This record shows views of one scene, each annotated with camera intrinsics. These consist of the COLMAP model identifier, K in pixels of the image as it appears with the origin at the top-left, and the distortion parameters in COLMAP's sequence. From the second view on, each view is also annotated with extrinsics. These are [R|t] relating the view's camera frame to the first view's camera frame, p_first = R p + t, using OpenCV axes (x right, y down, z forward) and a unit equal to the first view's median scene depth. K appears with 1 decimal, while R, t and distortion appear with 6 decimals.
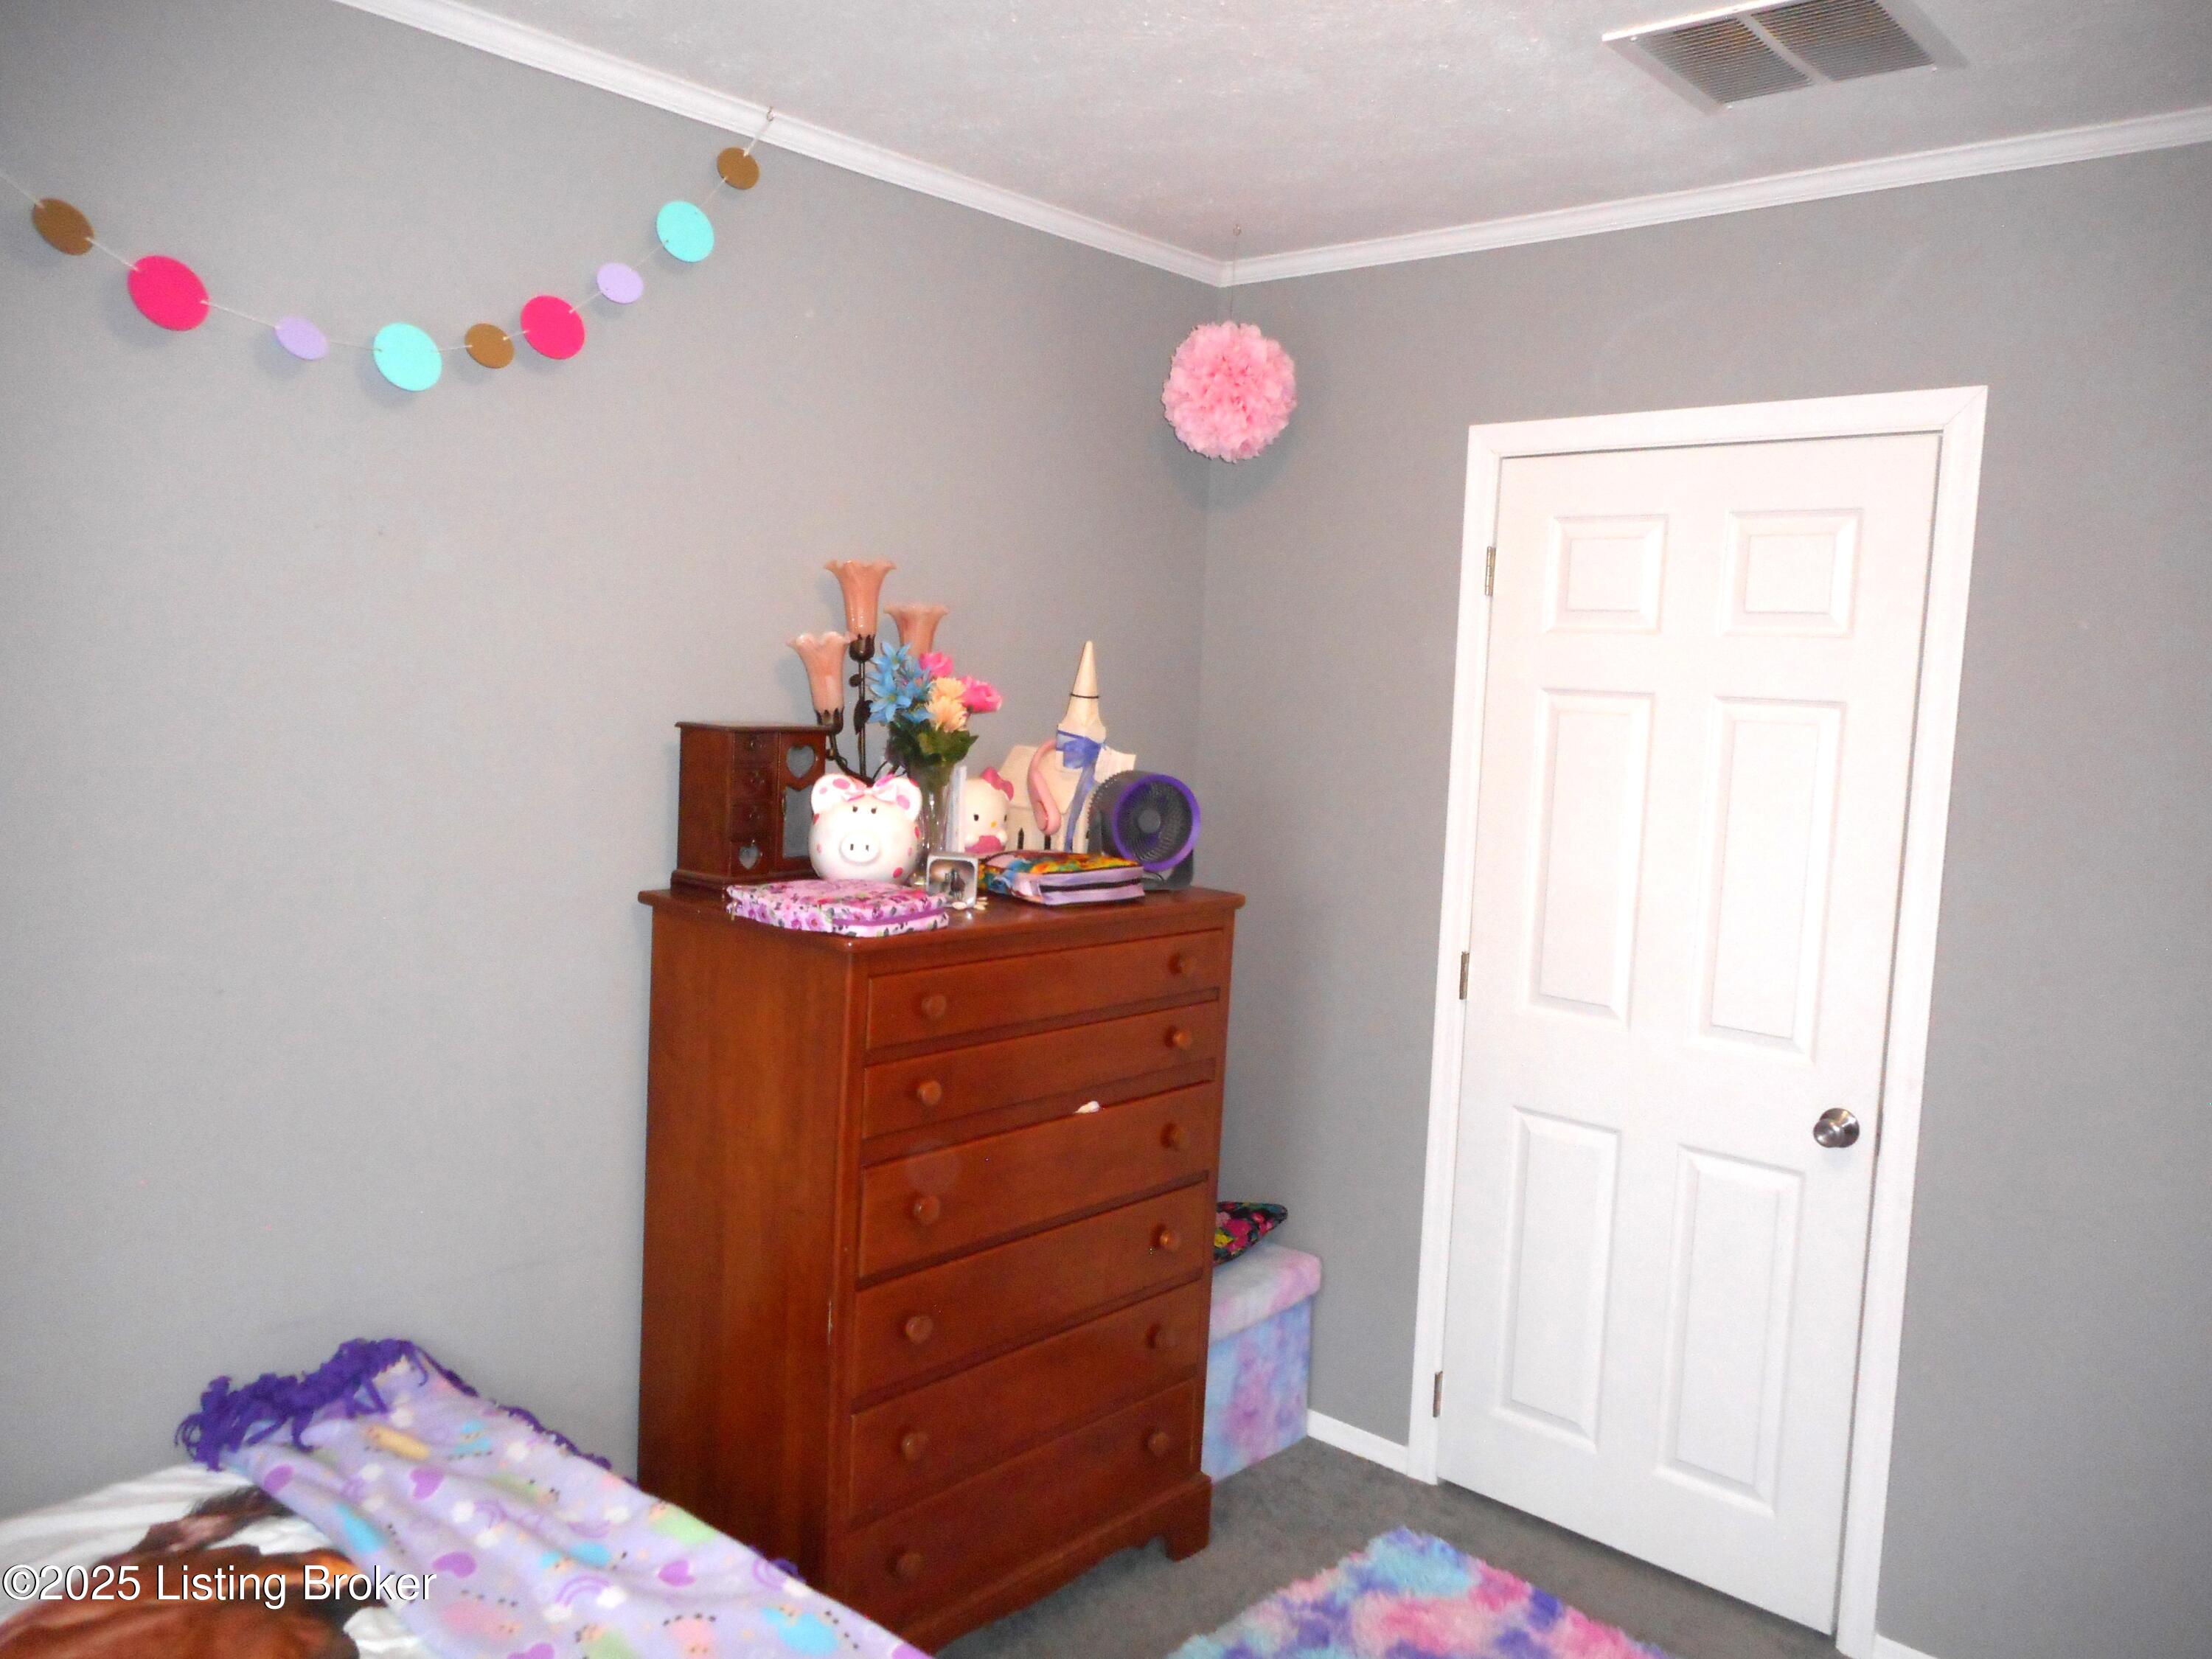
lens RADIAL K [[1630.0, 0, 1104.5], [0, 1630.0, 836.8], [0, 0, 1]] dist [-0.014951, 0.005292]
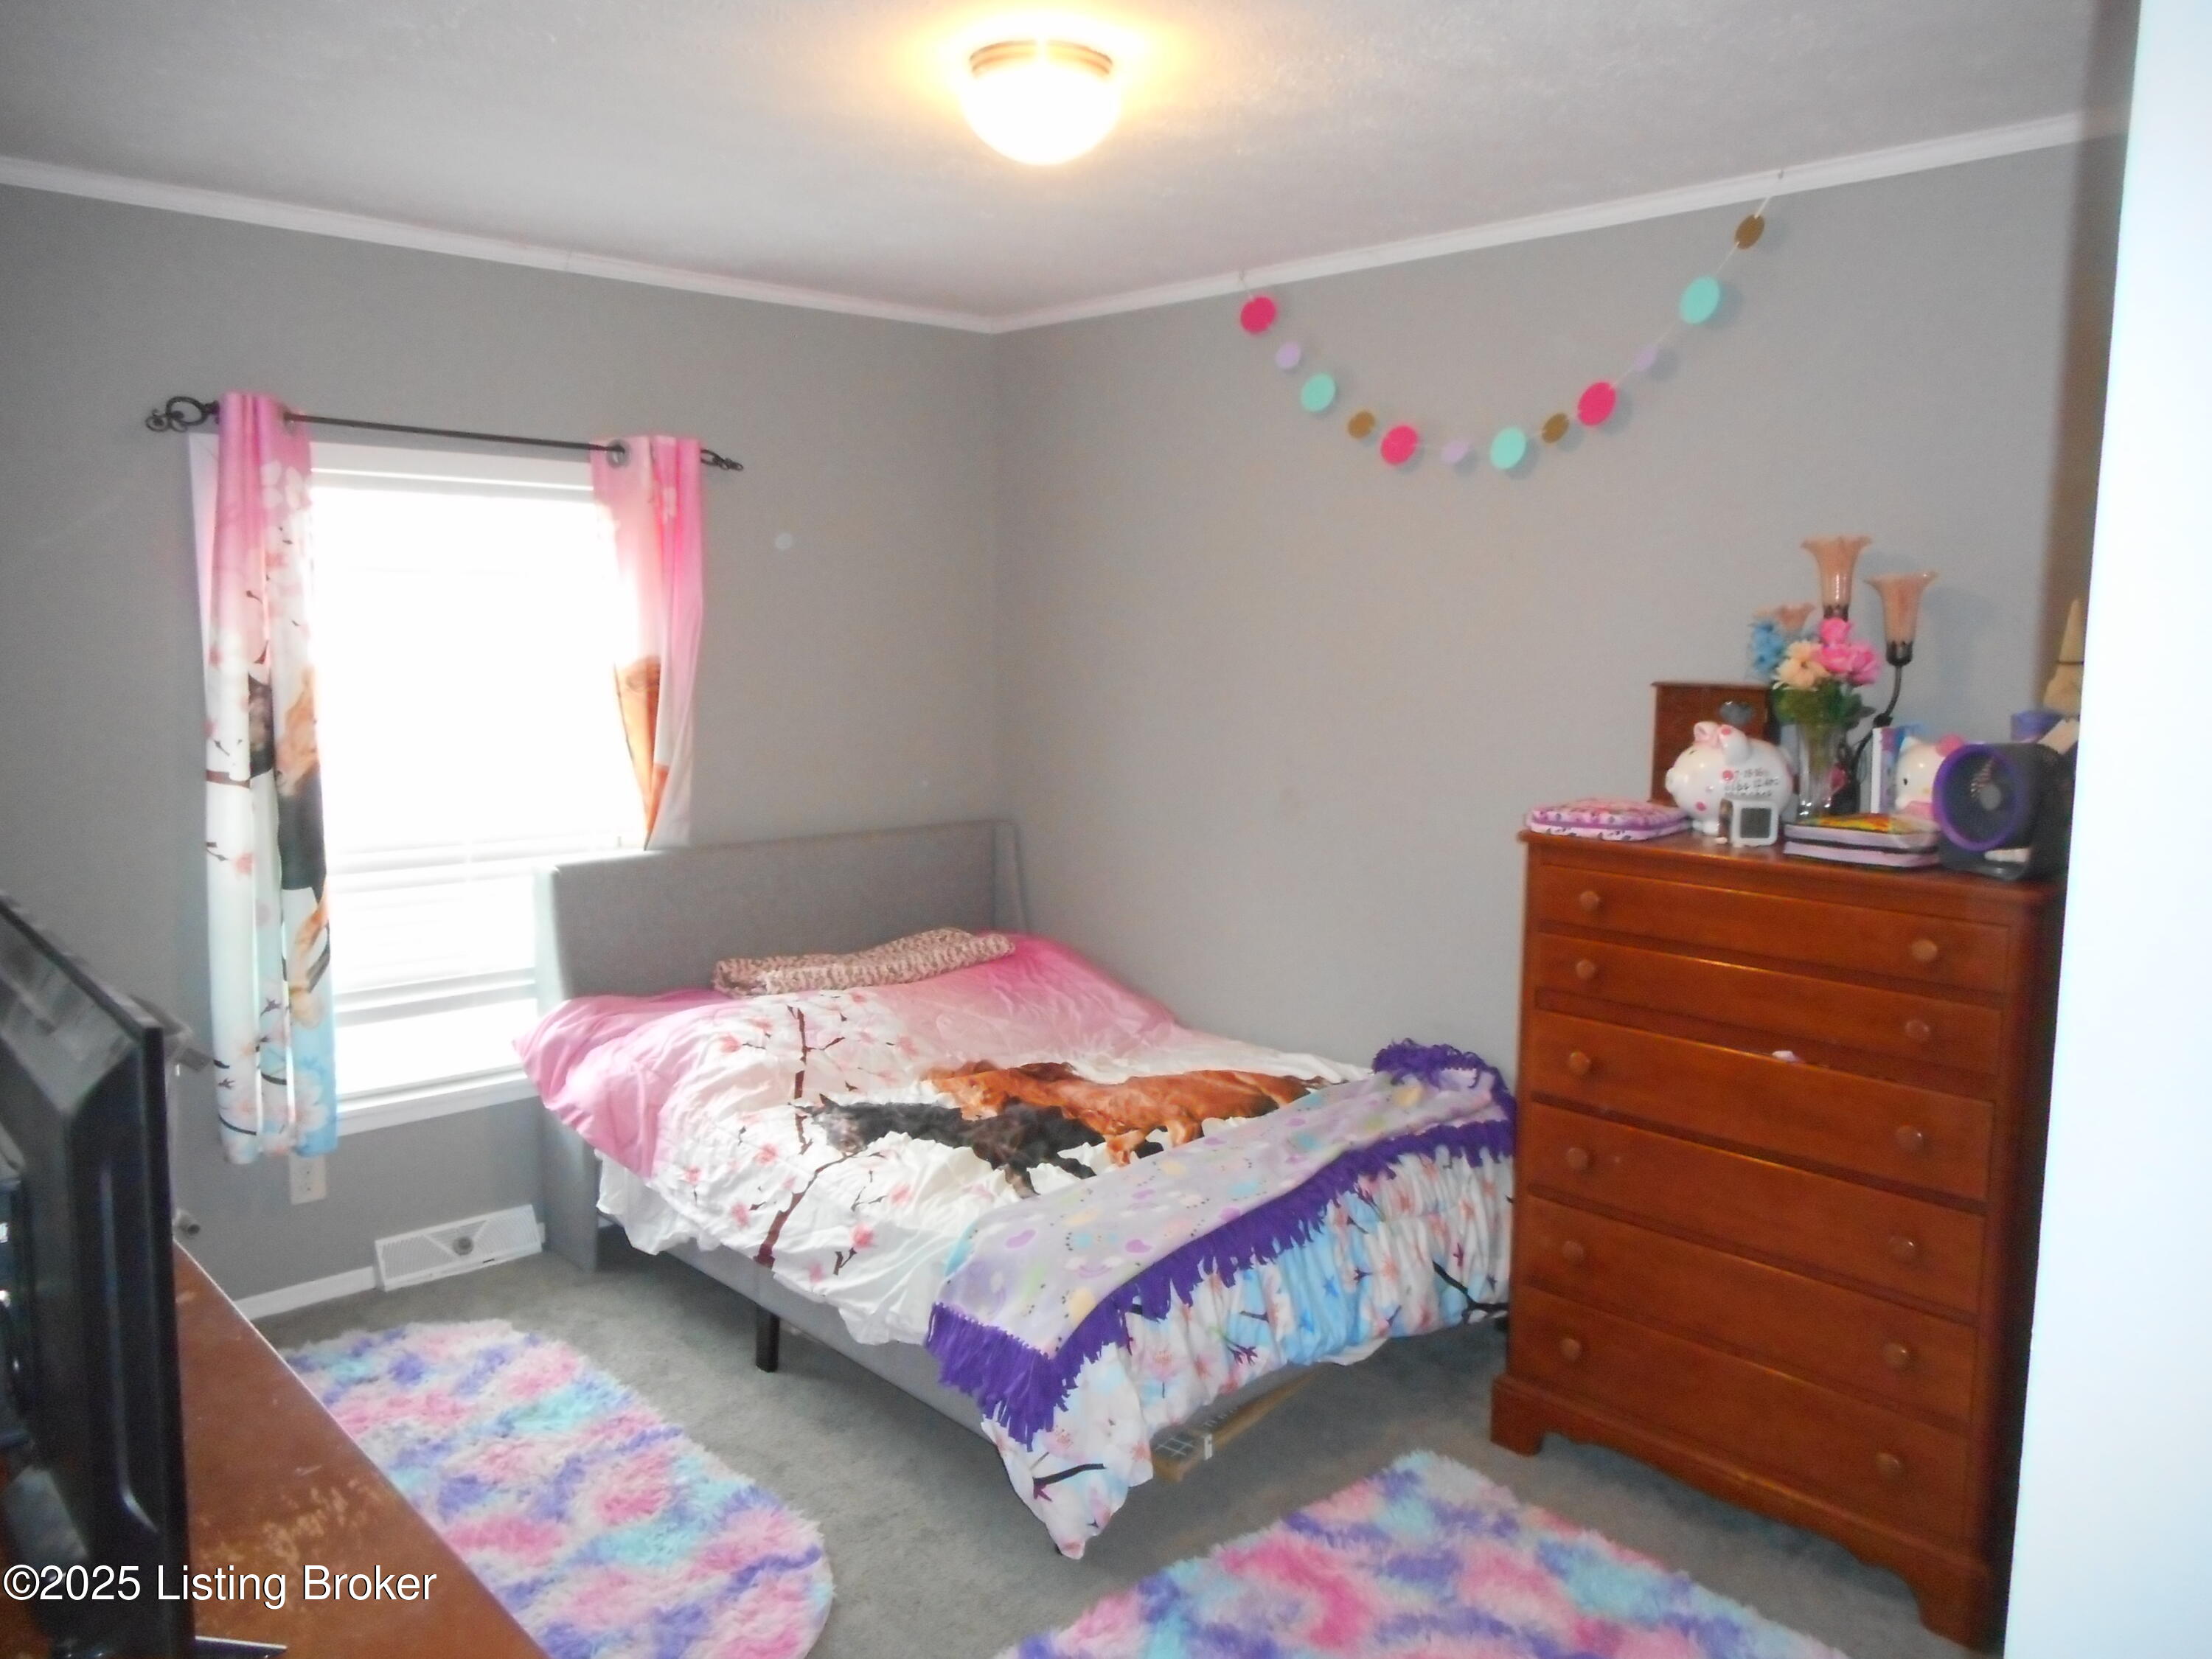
lens RADIAL K [[1630.0, 0, 1104.5], [0, 1630.0, 836.8], [0, 0, 1]] dist [-0.014951, 0.005292]
pose [[-0.091167, 0.091184, -0.991652, 1.146224], [-0.112620, 0.988467, 0.101244, -0.028420], [0.989447, 0.120910, -0.079846, 0.710163]]
